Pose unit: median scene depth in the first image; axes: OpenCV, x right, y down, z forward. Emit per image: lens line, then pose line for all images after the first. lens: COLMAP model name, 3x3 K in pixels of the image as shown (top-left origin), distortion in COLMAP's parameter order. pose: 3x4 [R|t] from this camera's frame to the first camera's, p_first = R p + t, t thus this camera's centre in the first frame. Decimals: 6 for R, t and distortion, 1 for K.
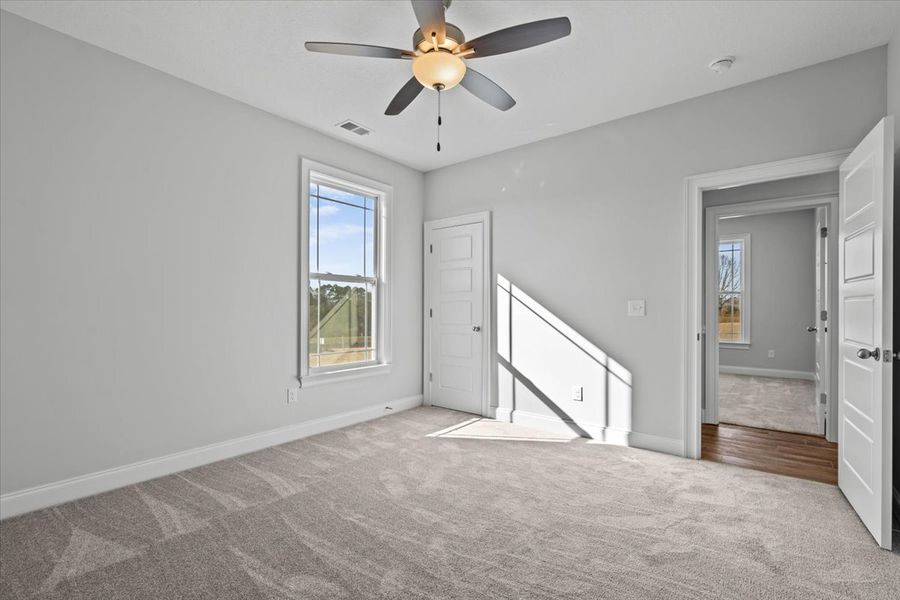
lens RADIAL K [[412.3, 0, 451.8], [0, 412.3, 304.1], [0, 0, 1]] dist [0.001782, 0.000164]
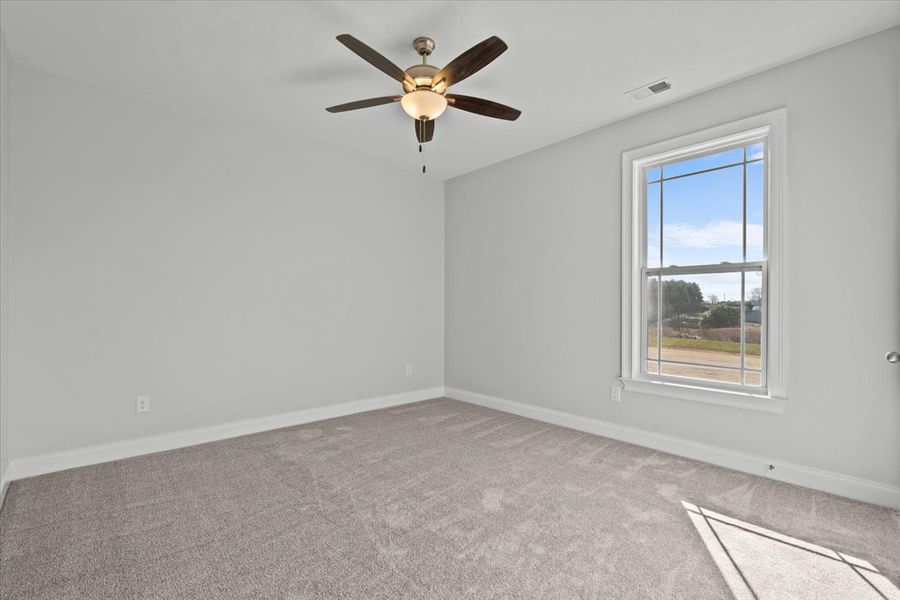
lens RADIAL K [[412.3, 0, 451.4], [0, 412.3, 300.8], [0, 0, 1]] dist [0.001782, 0.000164]
pose [[-0.170121, -0.019773, -0.985225, 0.619669], [0.005227, 0.999766, -0.020968, 0.011259], [0.985409, -0.008716, -0.169978, 0.714795]]
